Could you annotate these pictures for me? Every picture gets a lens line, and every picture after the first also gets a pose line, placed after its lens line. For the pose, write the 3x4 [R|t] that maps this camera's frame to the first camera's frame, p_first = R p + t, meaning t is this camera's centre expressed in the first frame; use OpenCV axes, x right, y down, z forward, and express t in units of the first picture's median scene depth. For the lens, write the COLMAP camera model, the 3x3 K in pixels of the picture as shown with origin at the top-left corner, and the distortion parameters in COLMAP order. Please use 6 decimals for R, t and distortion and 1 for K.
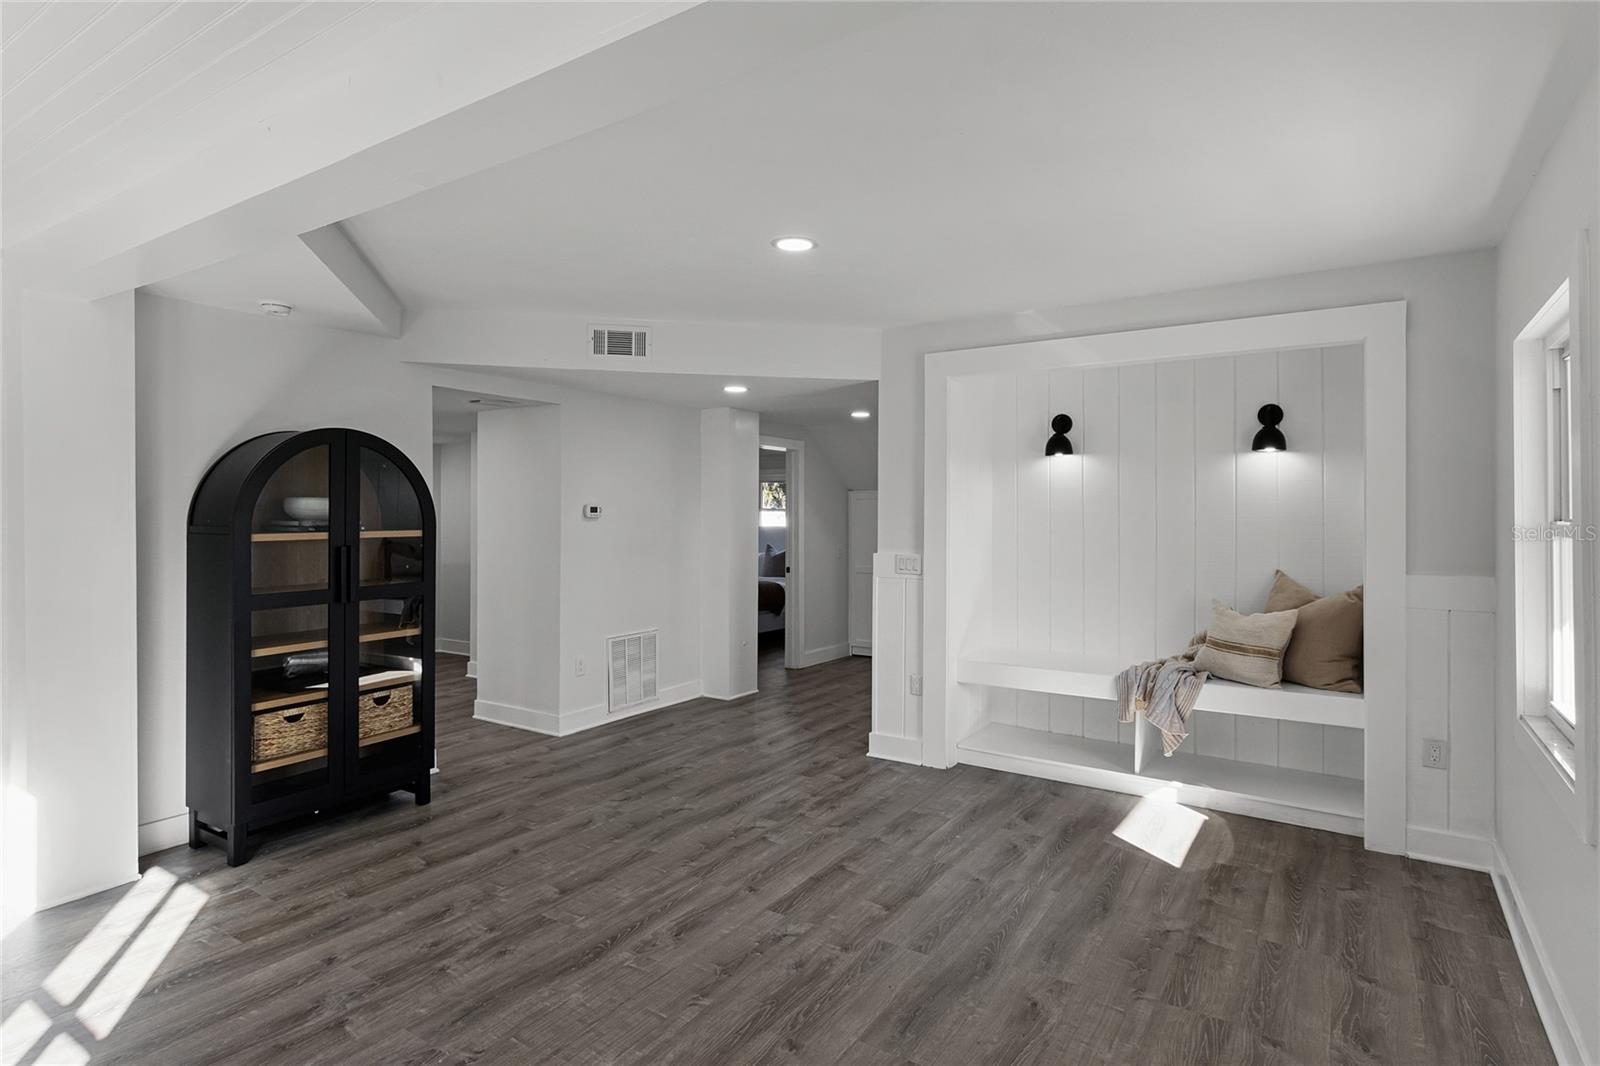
lens RADIAL K [[908.7, 0, 800.8], [0, 908.7, 511.4], [0, 0, 1]] dist [-0.002215, -0.000258]
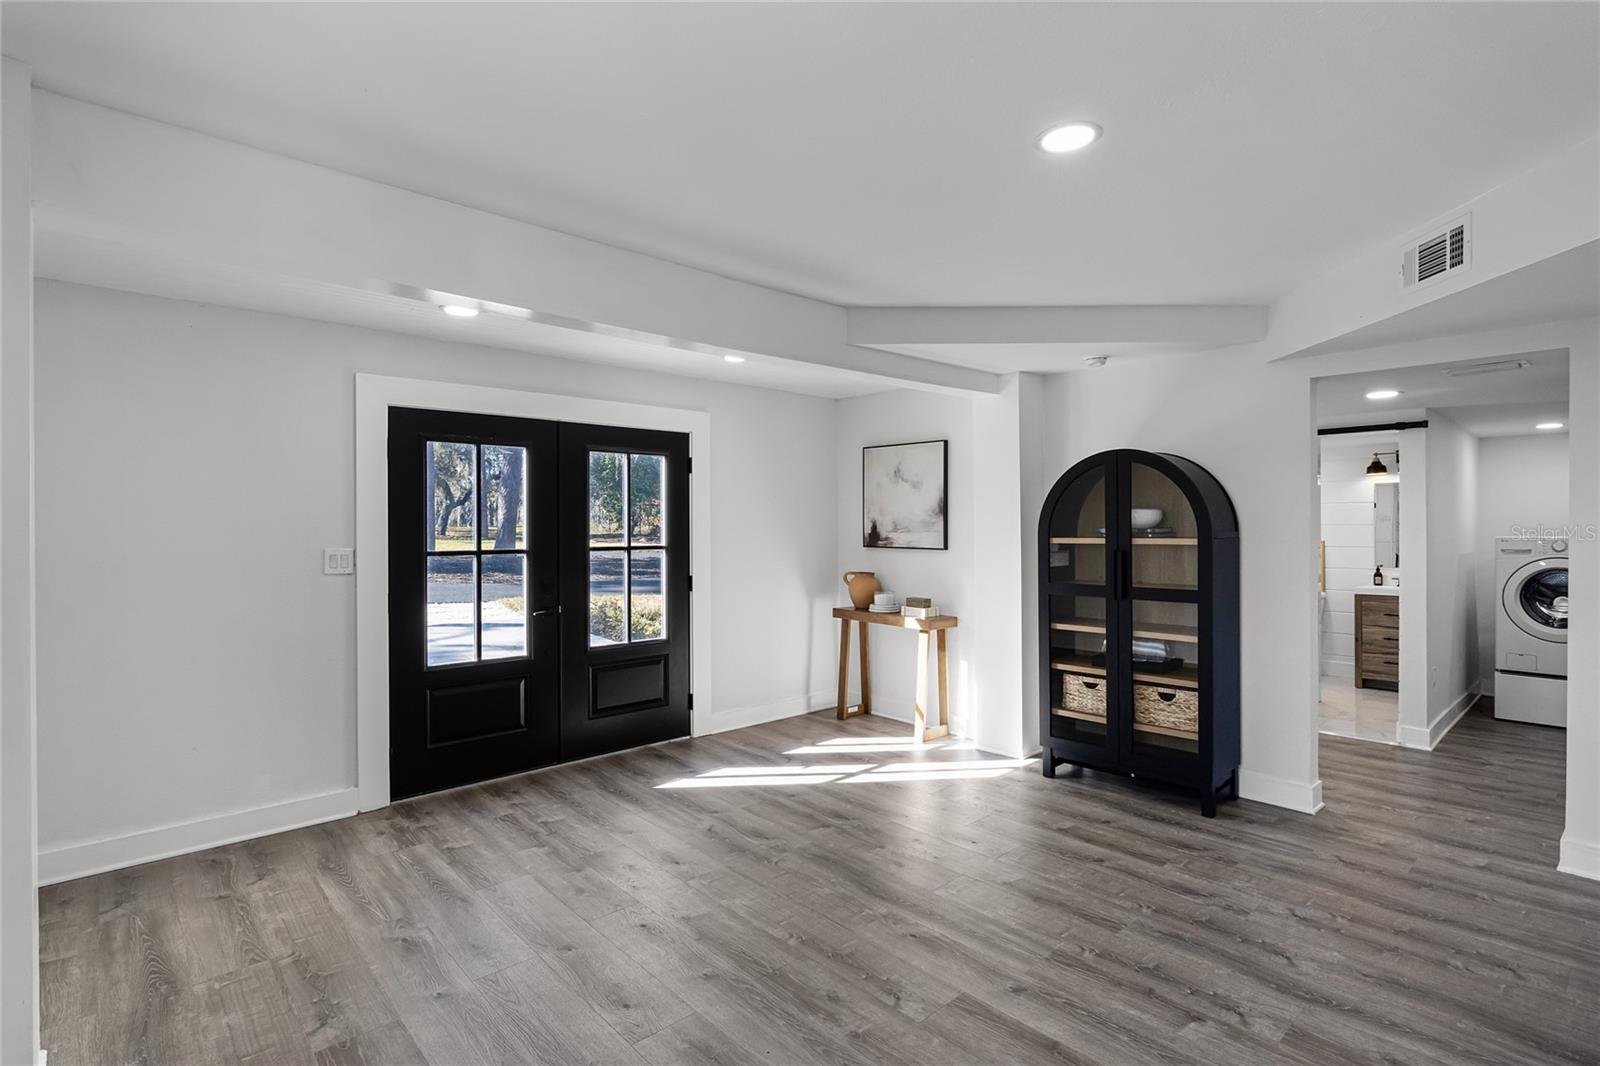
lens RADIAL K [[824.6, 0, 801.2], [0, 824.6, 524.7], [0, 0, 1]] dist [-0.000690, 0.000058]
pose [[-0.315548, 0.000474, -0.948910, 0.630154], [0.004200, 0.999991, -0.000897, 0.004435], [0.948900, -0.004268, -0.315547, 0.948121]]
